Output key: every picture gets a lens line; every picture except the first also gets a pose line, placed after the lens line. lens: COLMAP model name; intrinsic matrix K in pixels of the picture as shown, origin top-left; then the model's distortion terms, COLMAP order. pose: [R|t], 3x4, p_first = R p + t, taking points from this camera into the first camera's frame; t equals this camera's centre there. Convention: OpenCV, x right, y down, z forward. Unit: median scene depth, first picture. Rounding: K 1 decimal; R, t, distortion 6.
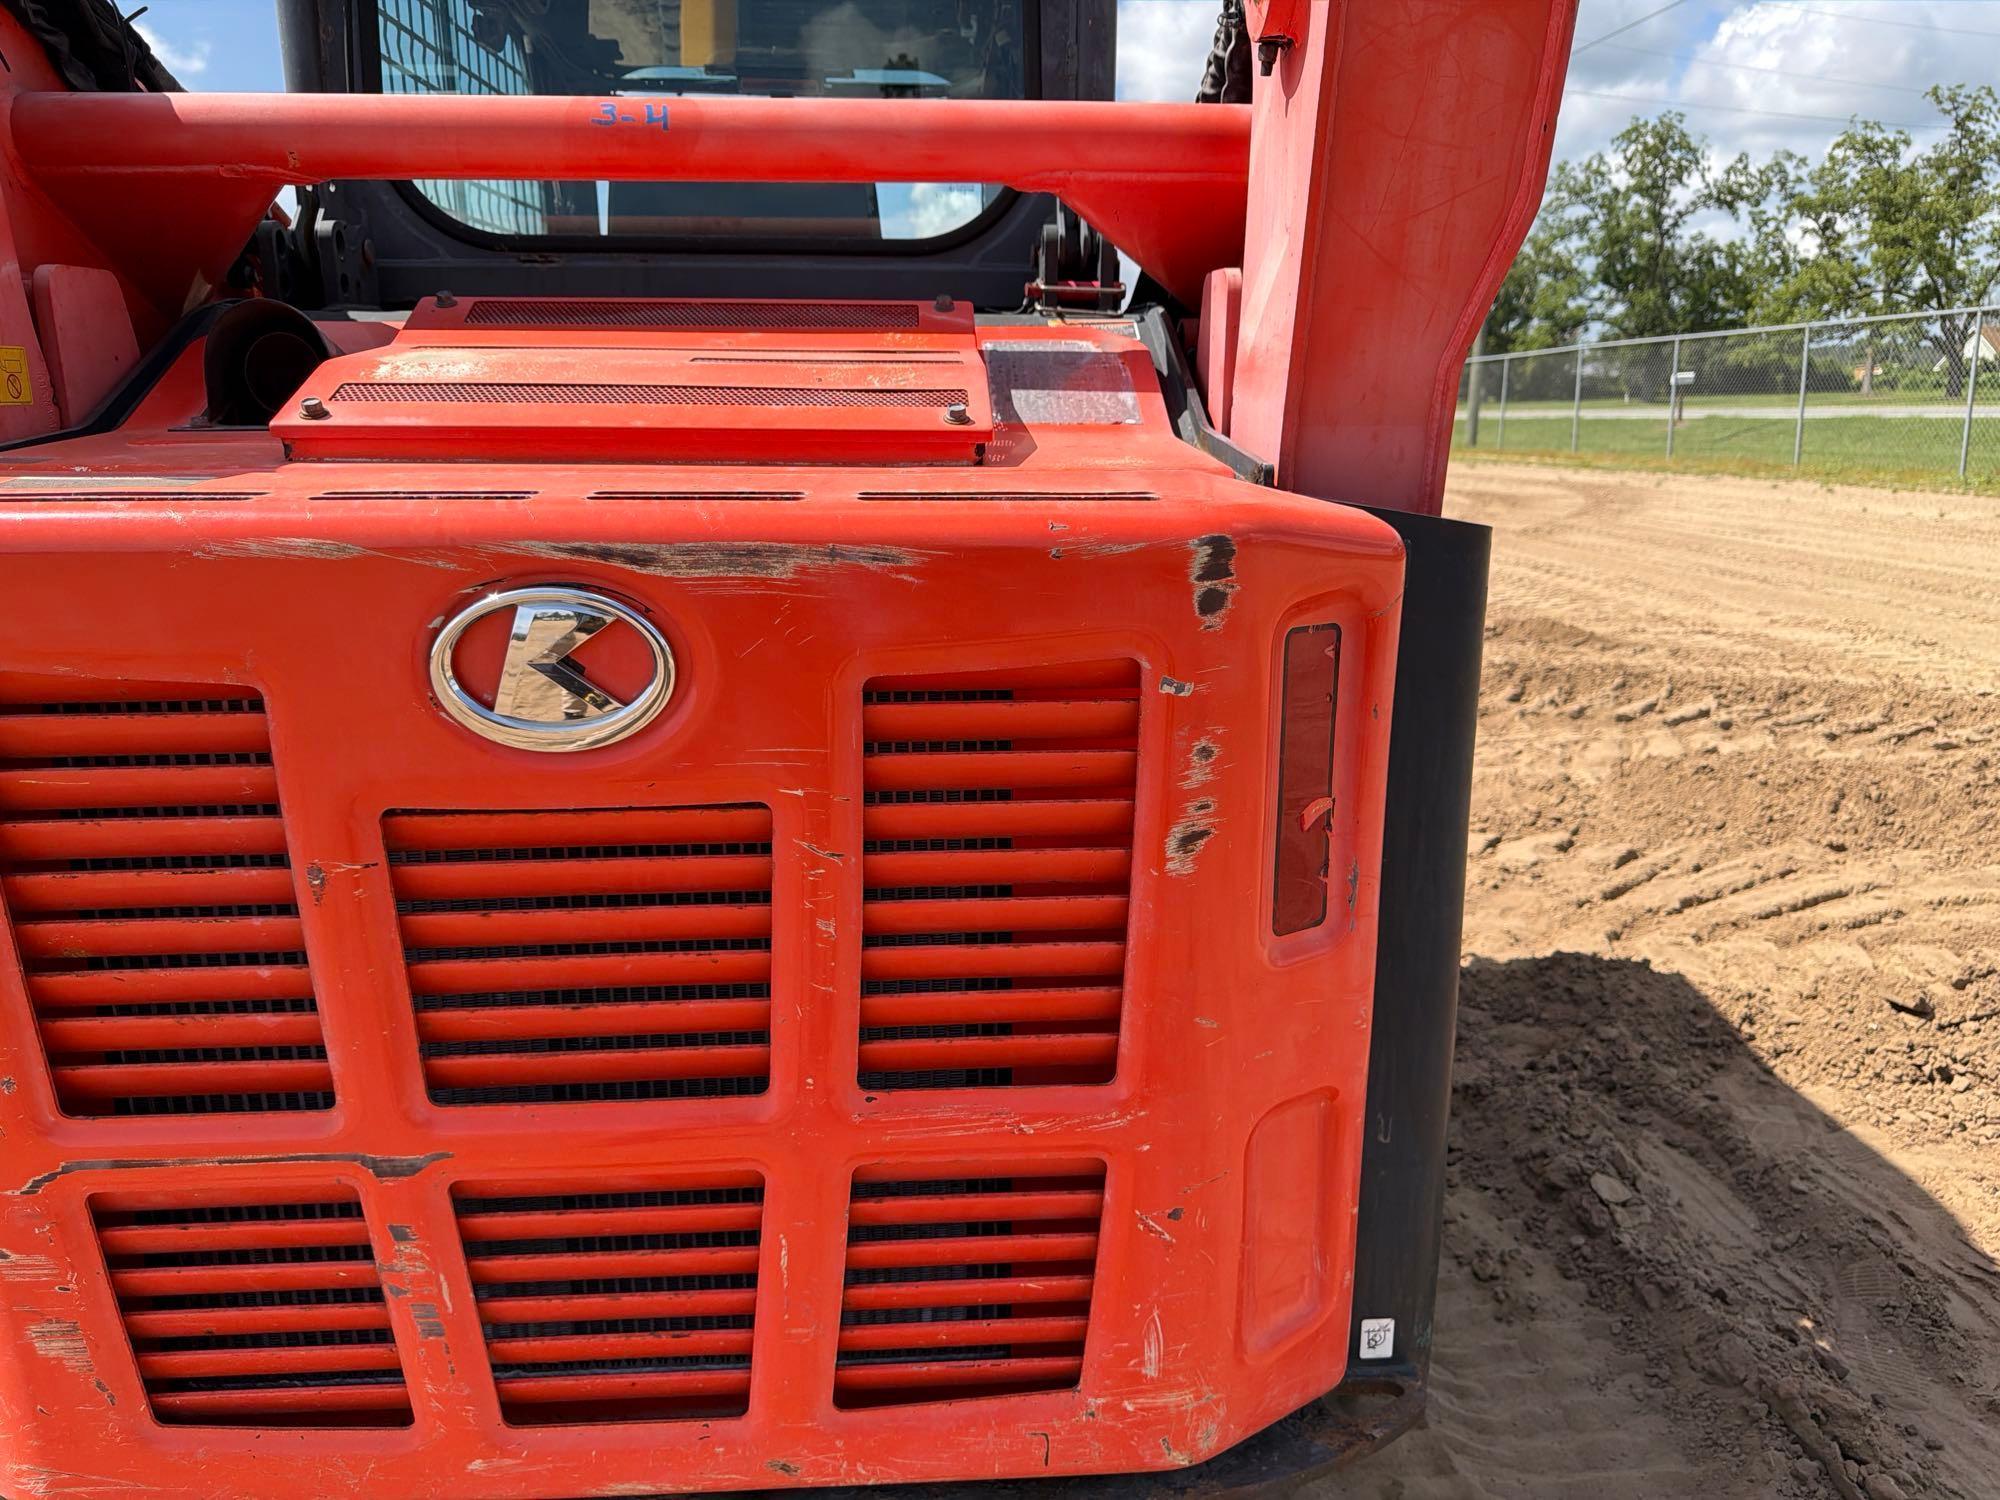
lens RADIAL K [[1445.5, 0, 1006.8], [0, 1445.5, 758.0], [0, 0, 1]] dist [0.030873, -0.040841]
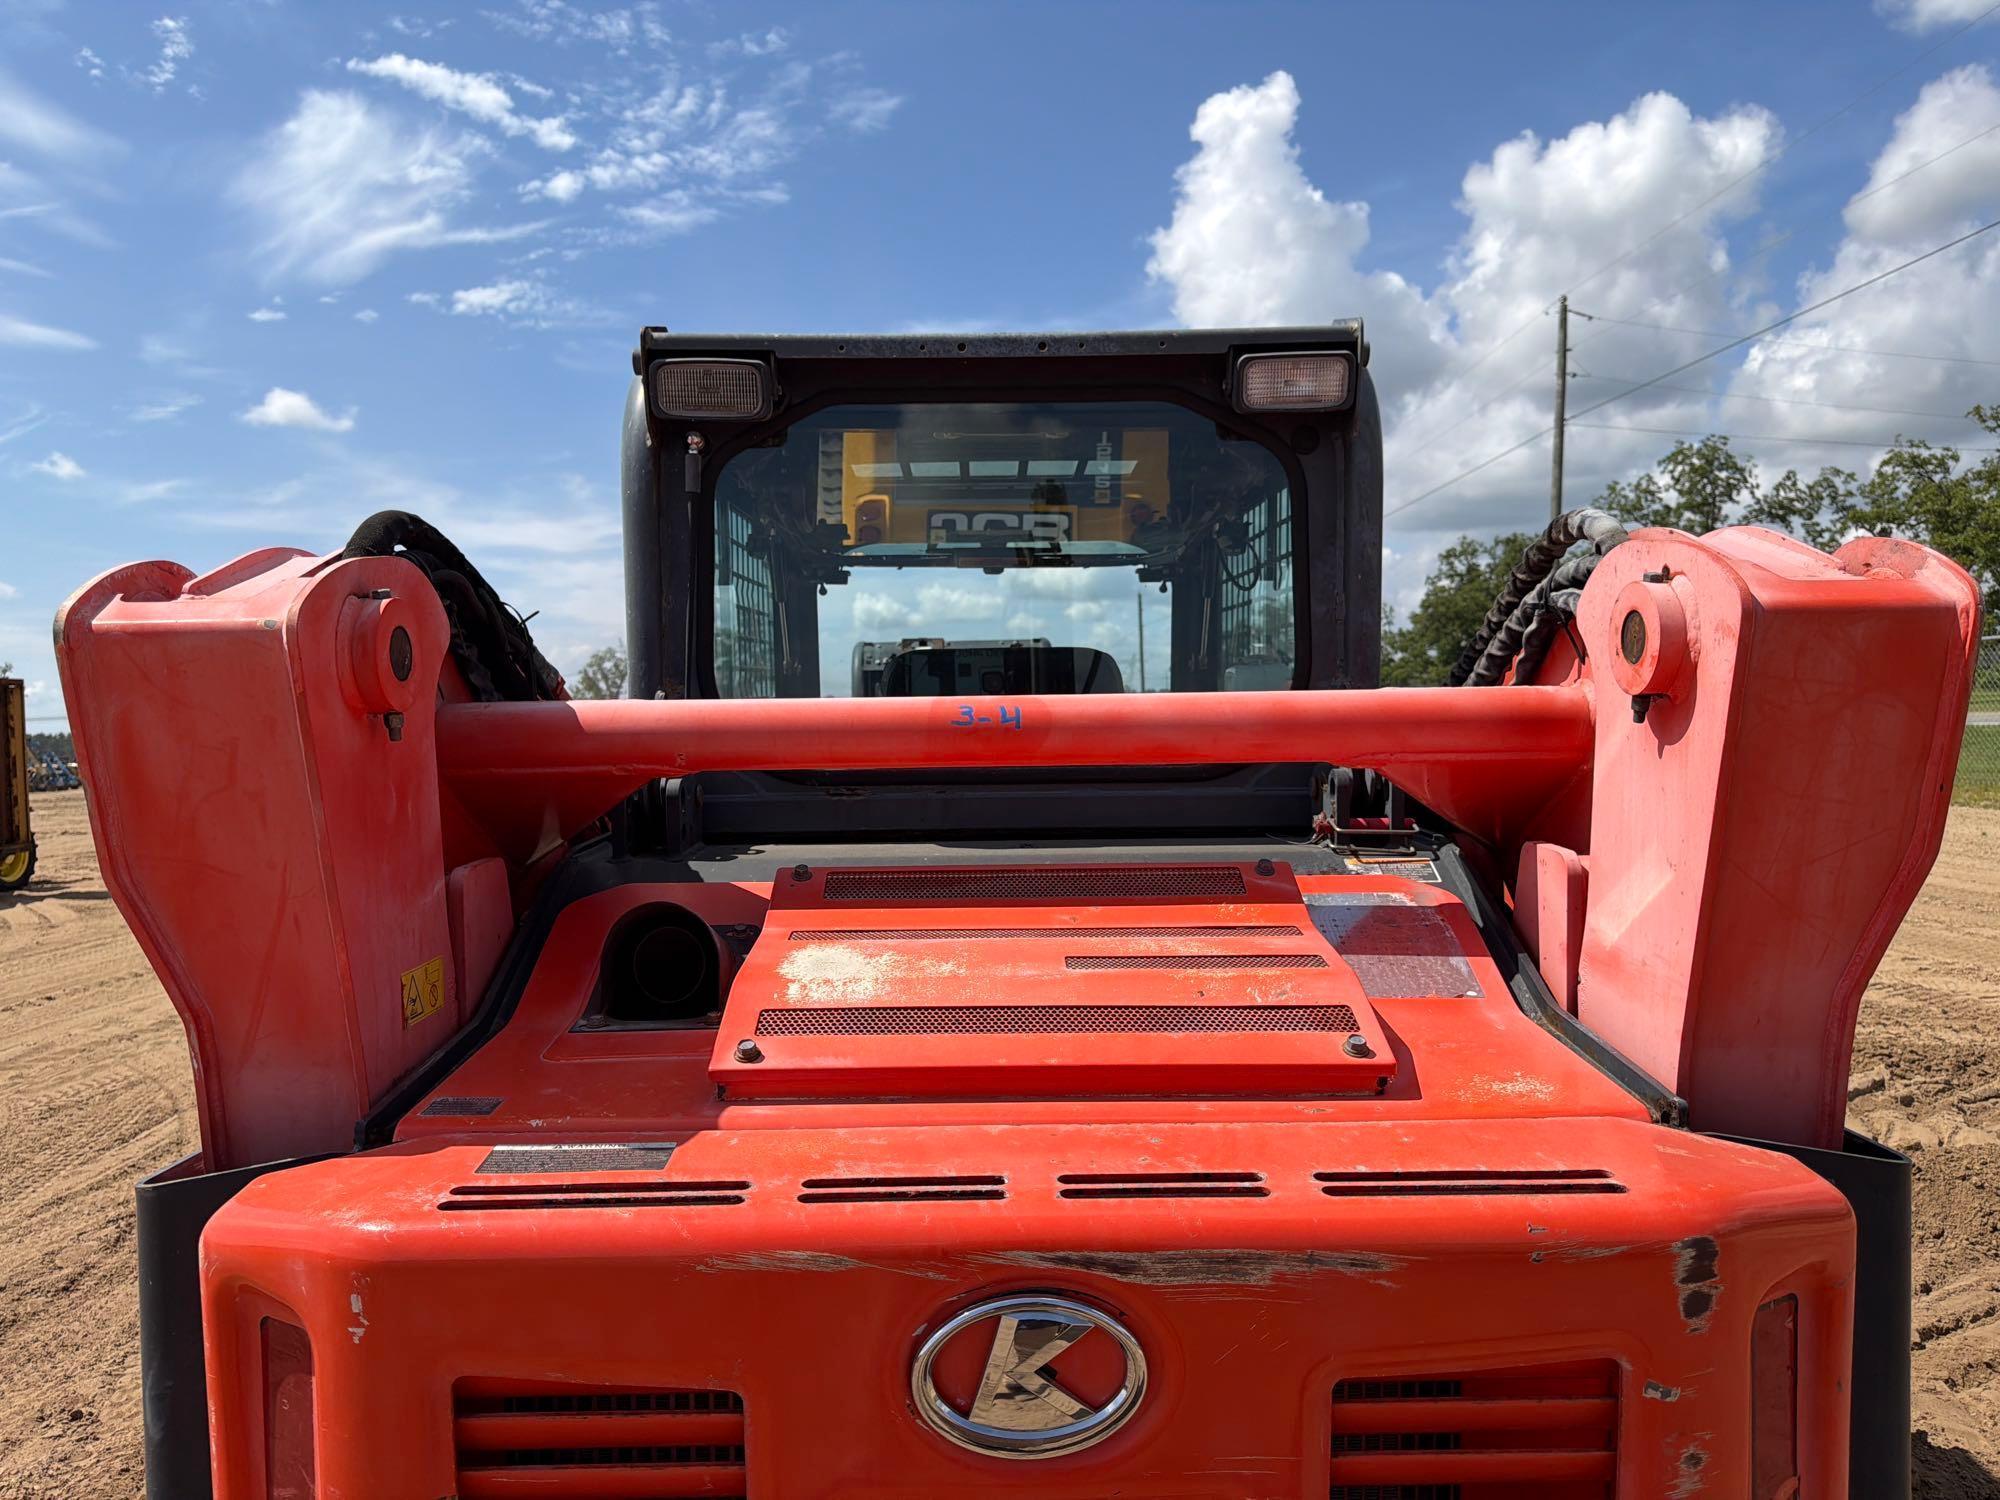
lens RADIAL K [[1427.7, 0, 986.1], [0, 1427.7, 781.0], [0, 0, 1]] dist [0.053635, -0.050505]
pose [[0.997925, -0.010184, -0.063573, -0.129908], [-0.002247, 0.981300, -0.192474, -0.128175], [0.064344, 0.192217, 0.979241, -0.022687]]
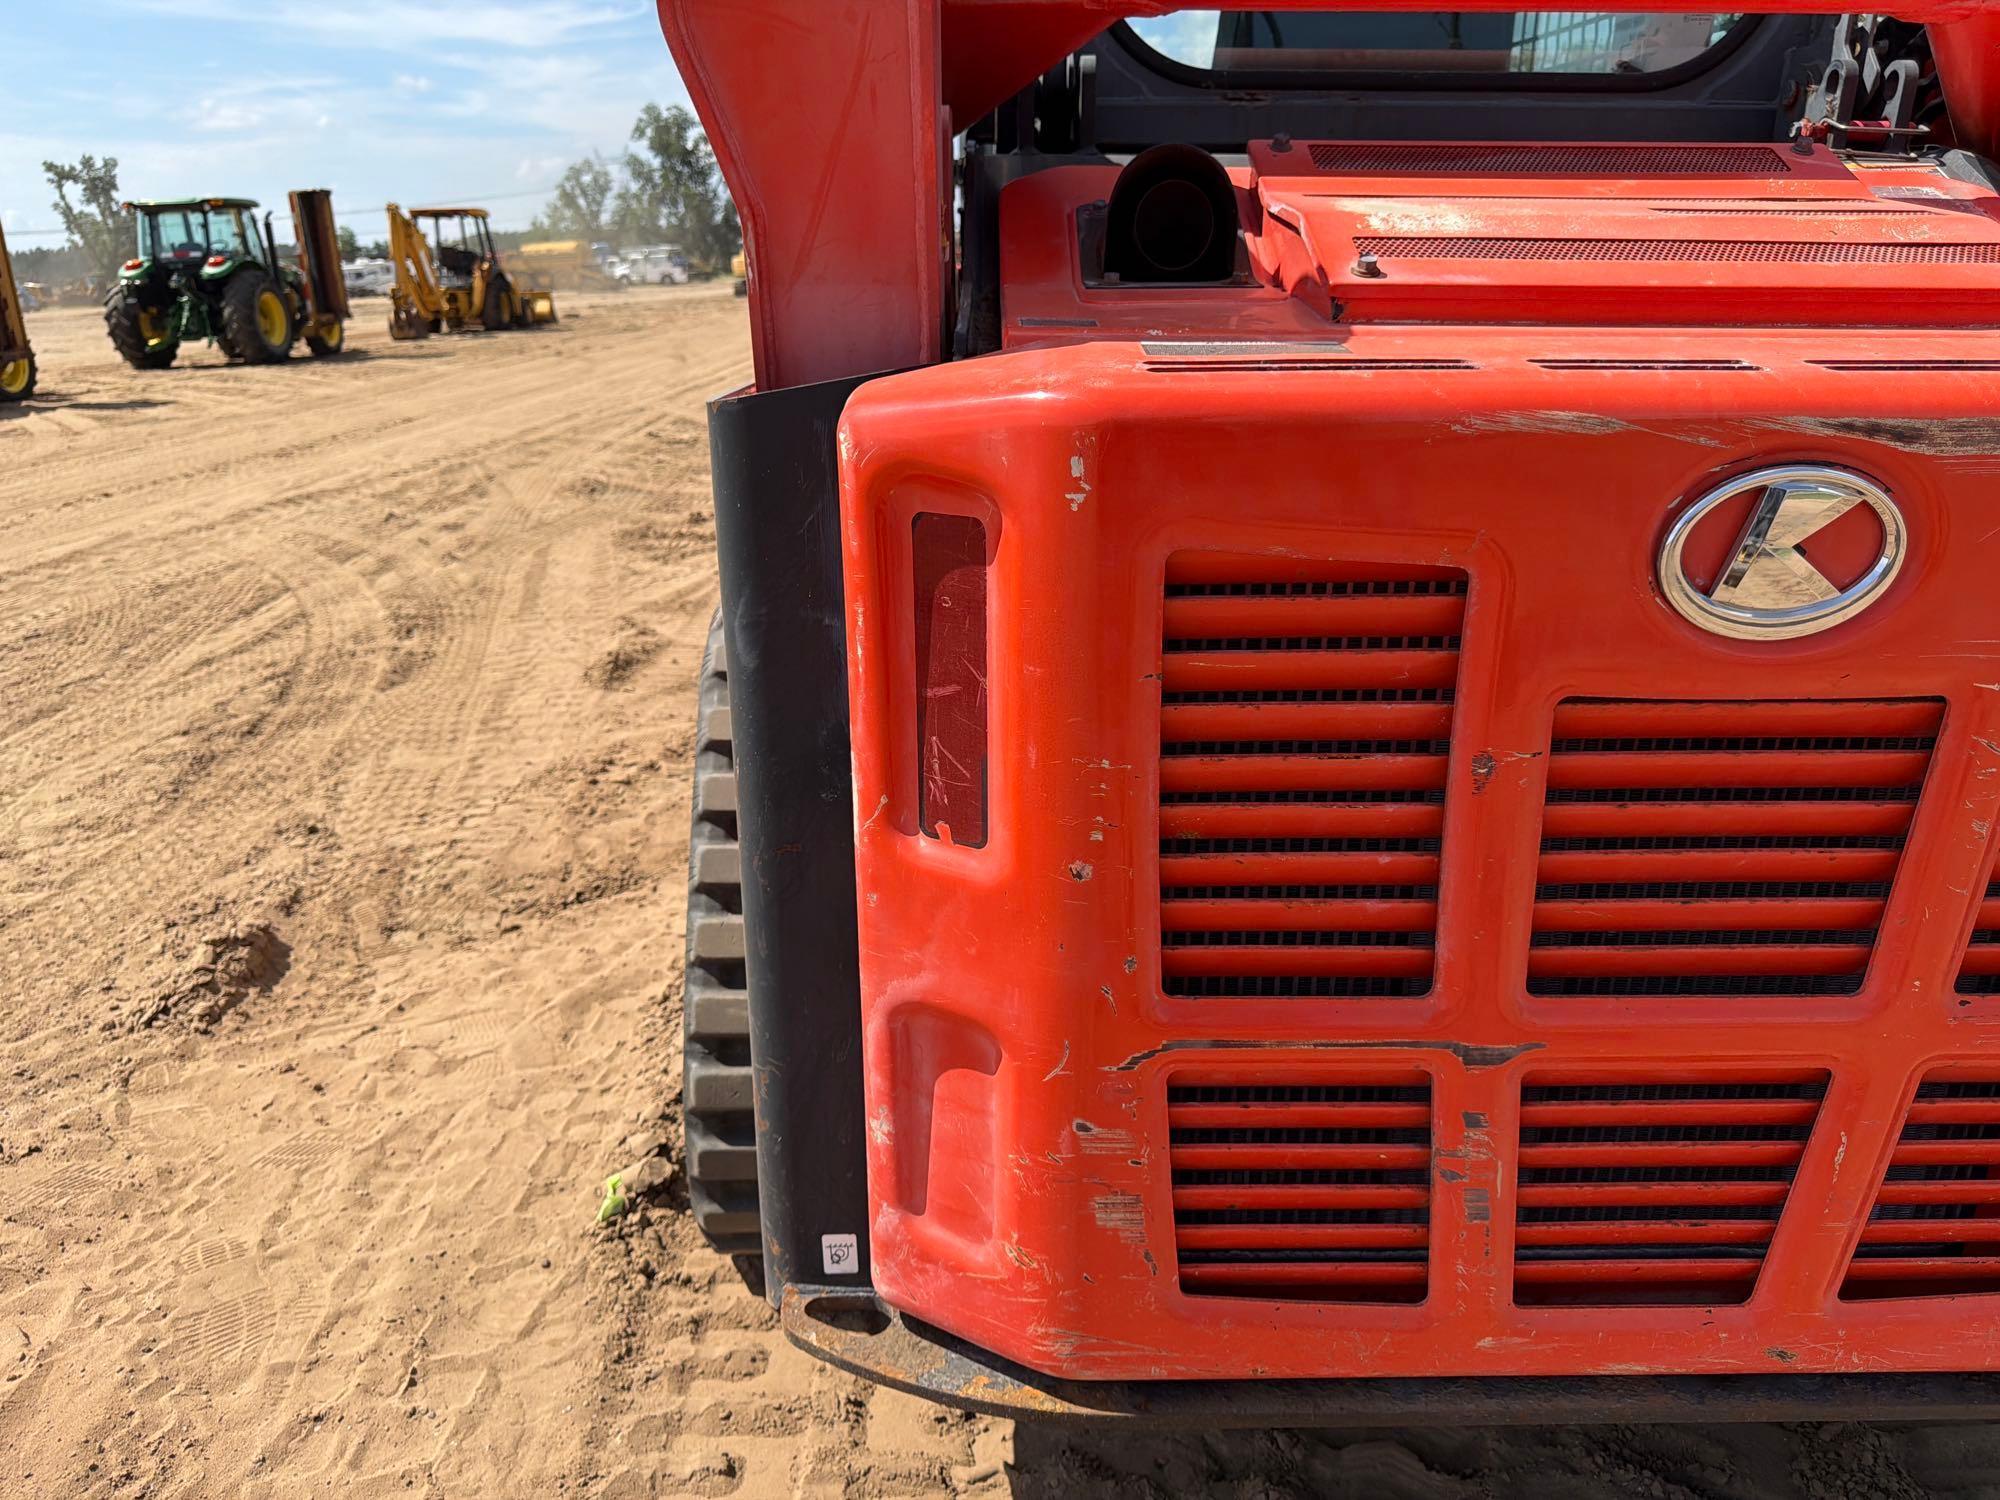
lens RADIAL K [[1441.6, 0, 1023.4], [0, 1441.6, 747.6], [0, 0, 1]] dist [0.023419, -0.034048]
pose [[0.998821, 0.018357, -0.044940, -0.358857], [-0.013968, 0.995274, 0.096098, -0.008841], [0.046491, -0.095357, 0.994357, 0.013712]]
